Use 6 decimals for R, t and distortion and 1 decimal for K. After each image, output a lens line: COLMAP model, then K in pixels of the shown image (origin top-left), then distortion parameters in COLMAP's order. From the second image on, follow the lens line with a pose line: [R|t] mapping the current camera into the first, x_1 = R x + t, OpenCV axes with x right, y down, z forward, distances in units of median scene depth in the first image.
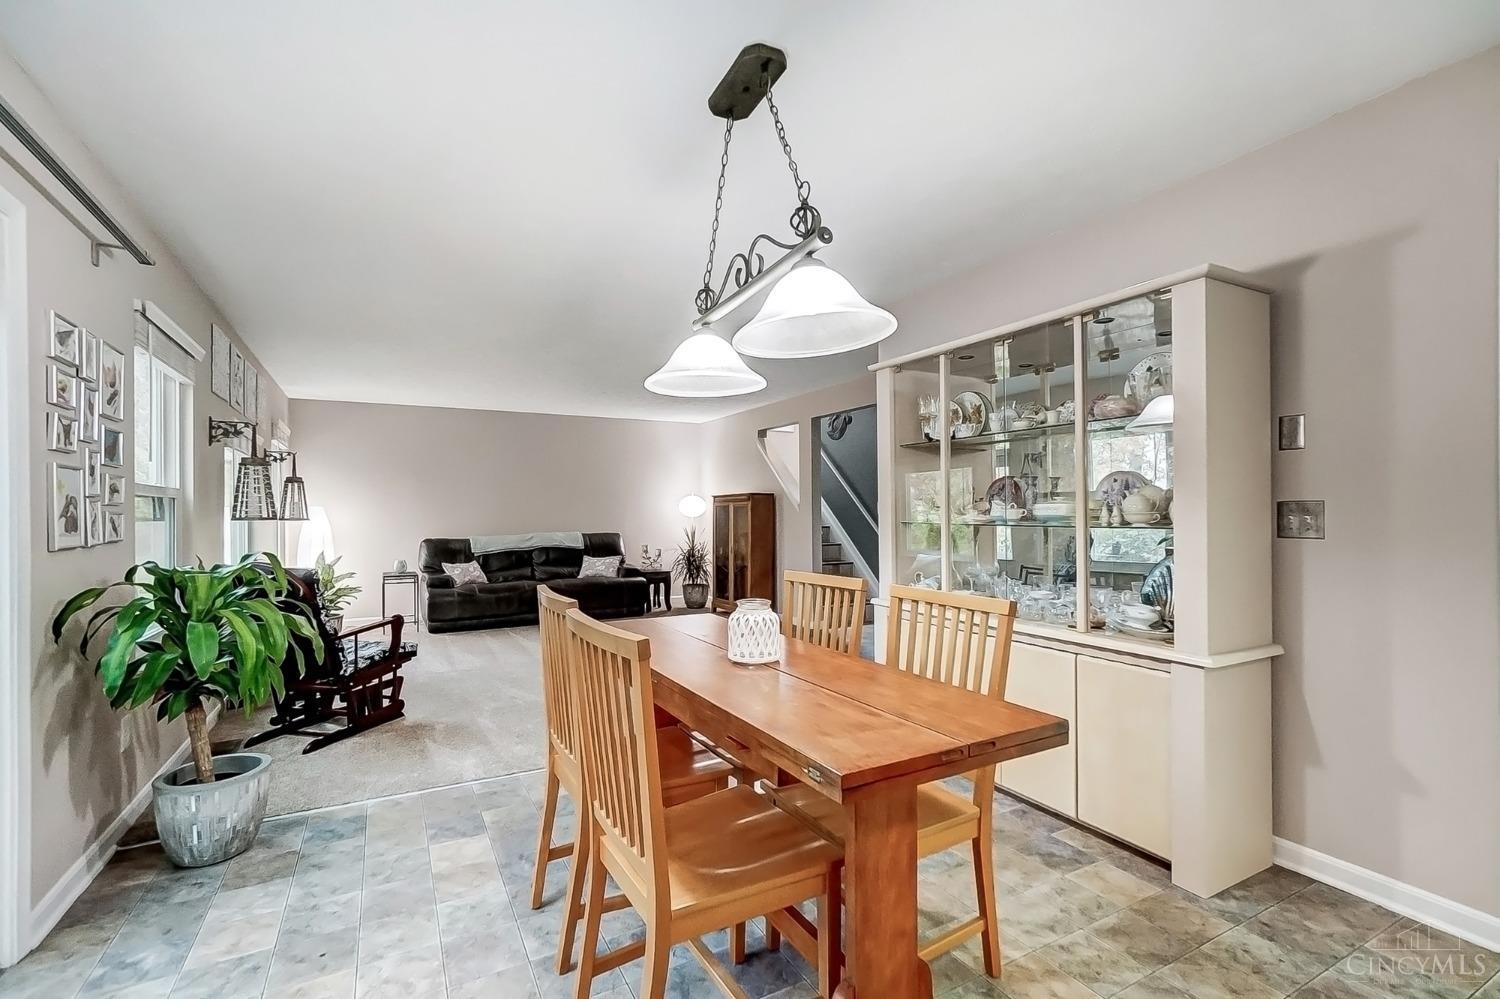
lens RADIAL K [[667.2, 0, 761.3], [0, 667.2, 512.9], [0, 0, 1]] dist [-0.006502, 0.005393]
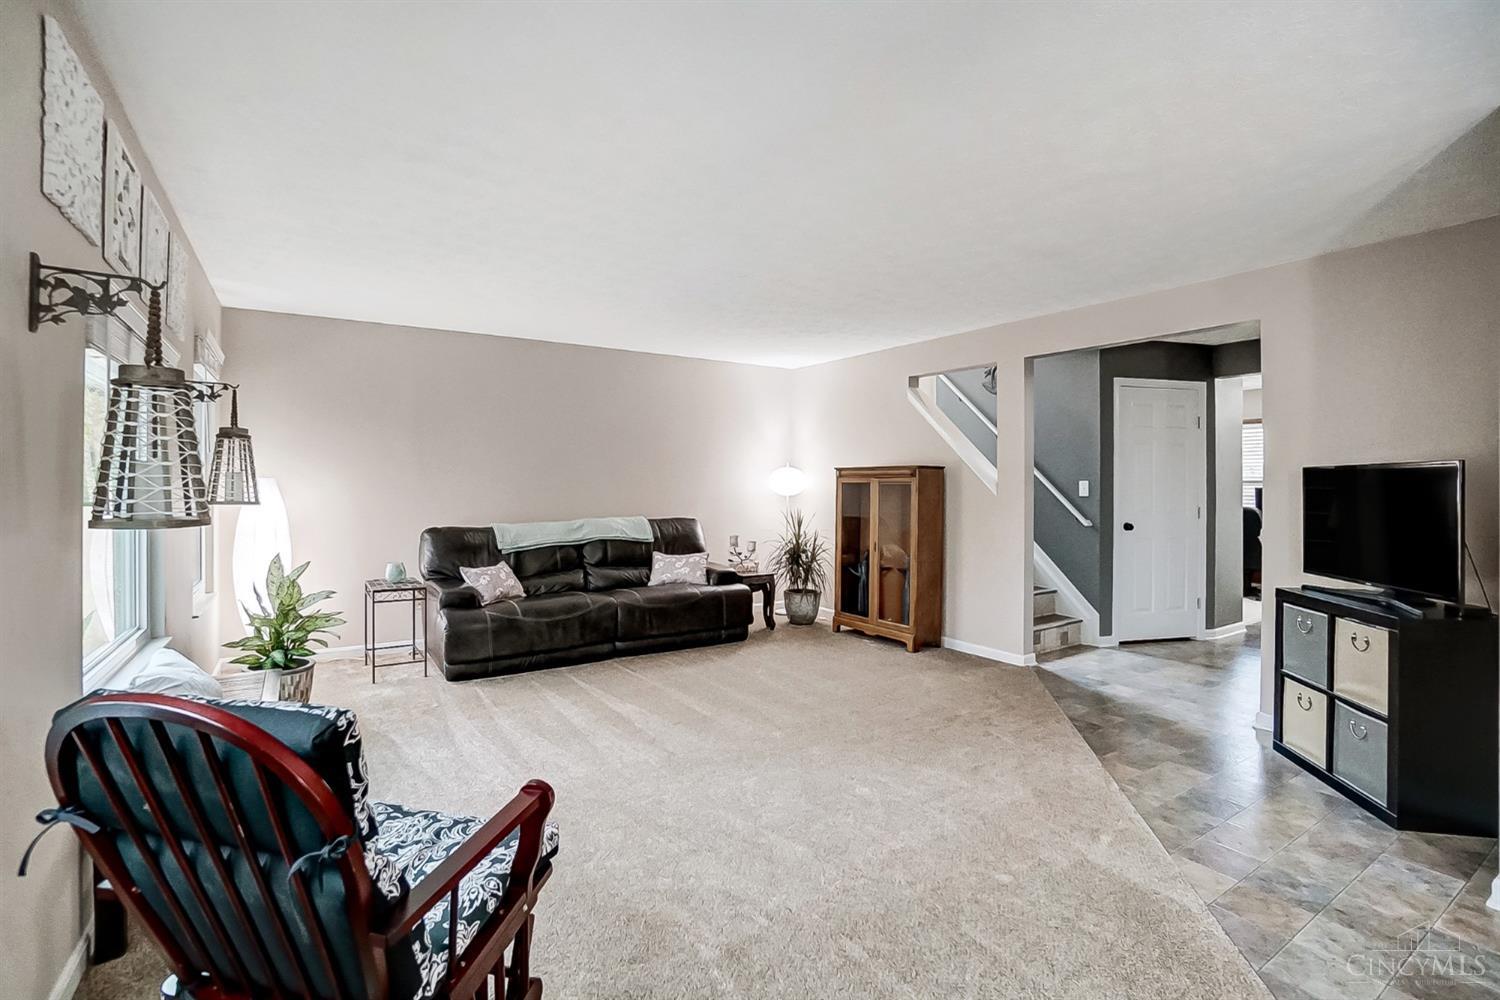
lens RADIAL K [[667.2, 0, 735.5], [0, 667.2, 478.3], [0, 0, 1]] dist [-0.006502, 0.005393]
pose [[0.998219, 0.011228, 0.058595, -0.248033], [-0.010833, 0.999916, -0.007058, -0.009990], [-0.058669, 0.006411, 0.998257, 0.330216]]
